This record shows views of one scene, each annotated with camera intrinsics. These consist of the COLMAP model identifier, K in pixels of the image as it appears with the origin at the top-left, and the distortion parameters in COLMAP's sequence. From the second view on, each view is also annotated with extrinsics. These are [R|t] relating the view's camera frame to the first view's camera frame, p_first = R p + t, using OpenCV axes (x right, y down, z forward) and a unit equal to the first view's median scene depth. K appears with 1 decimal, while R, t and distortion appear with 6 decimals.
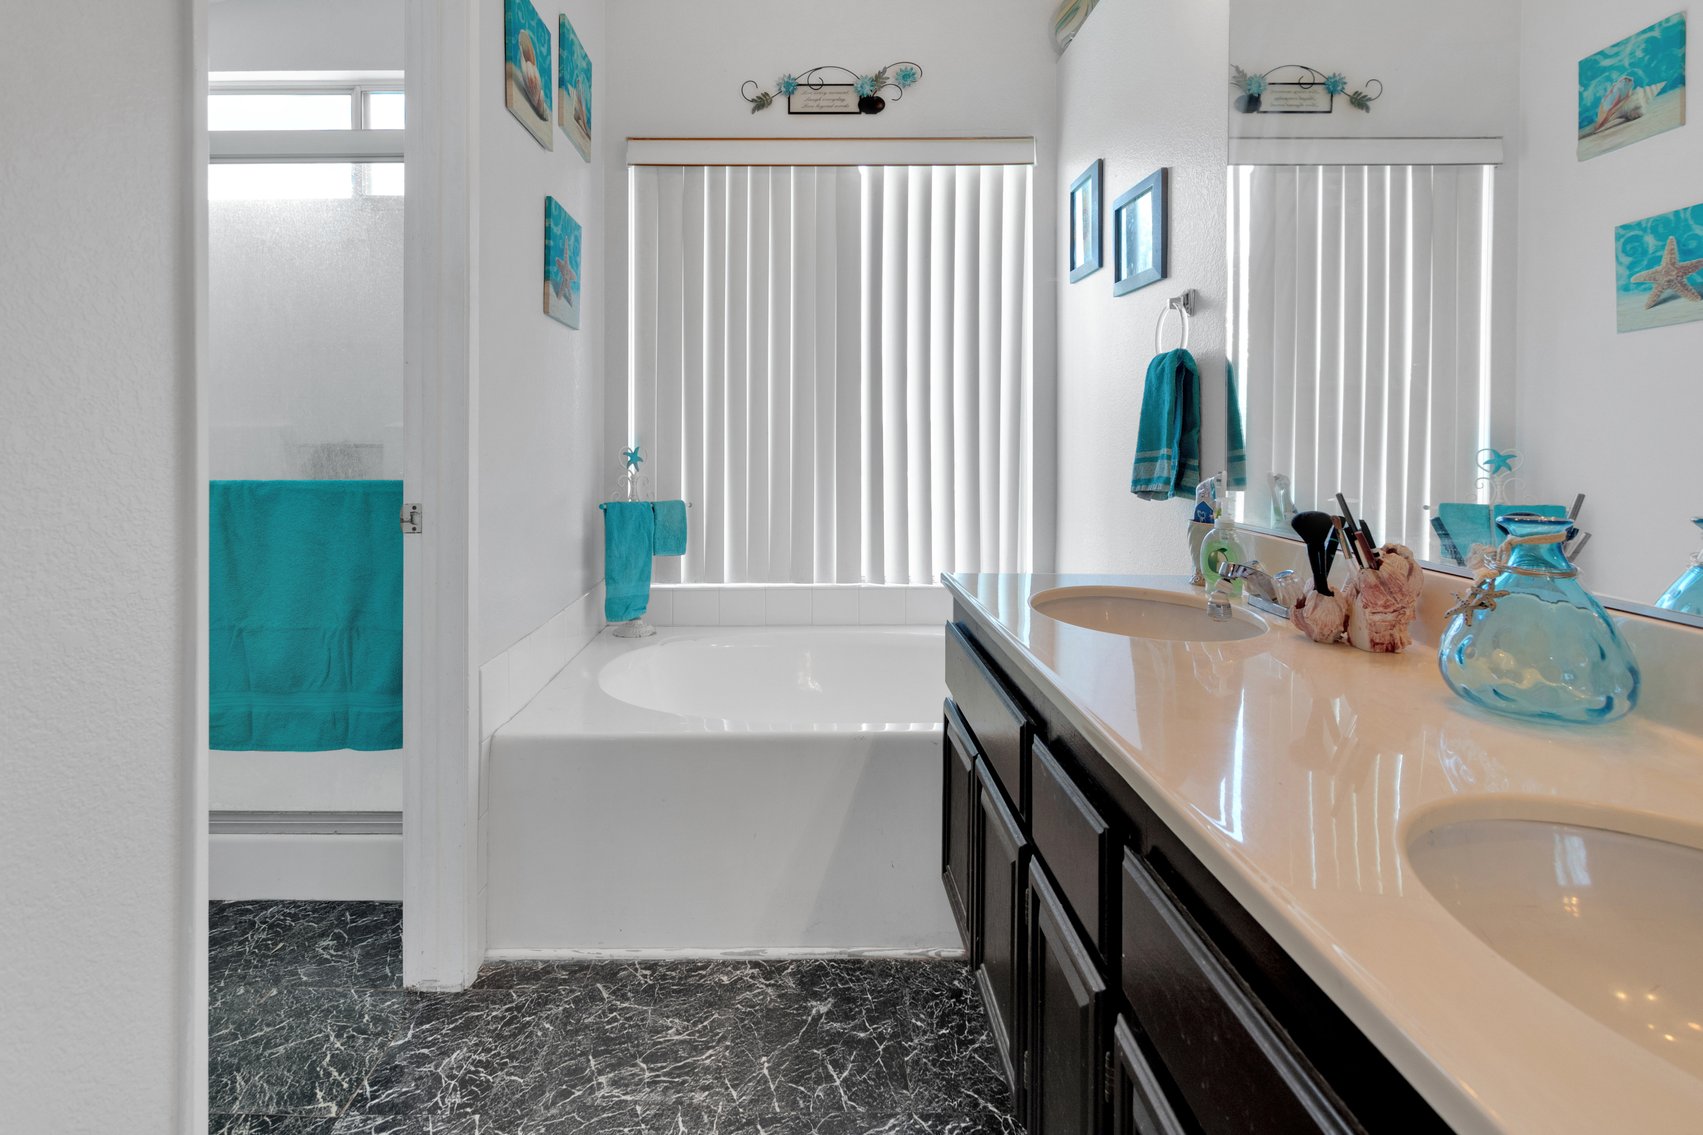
lens RADIAL K [[842.5, 0, 798.5], [0, 842.5, 435.4], [0, 0, 1]] dist [-0.004549, 0.004224]
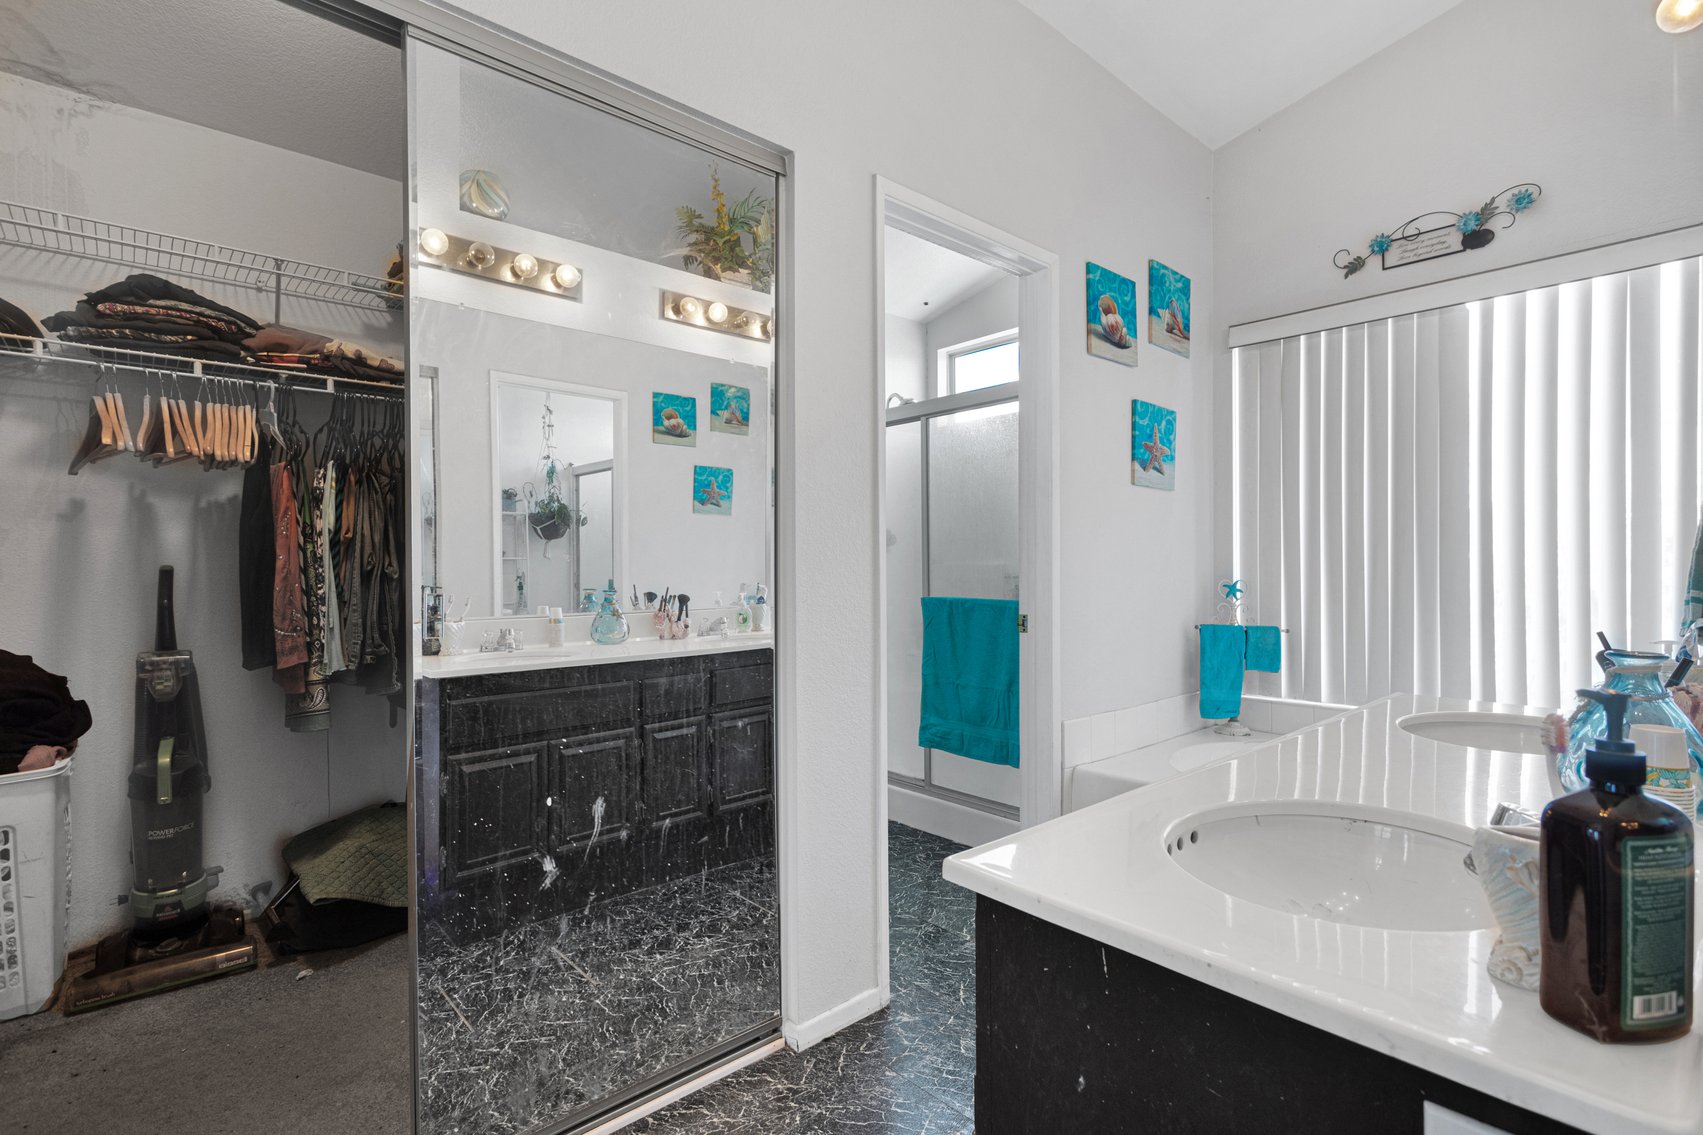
lens RADIAL K [[800.4, 0, 865.6], [0, 800.4, 562.9], [0, 0, 1]] dist [-0.006297, 0.000399]
pose [[0.676565, -0.005471, -0.736363, 0.294666], [0.002966, 0.999985, -0.004705, -0.007574], [0.736377, 0.000999, 0.676571, -0.173396]]
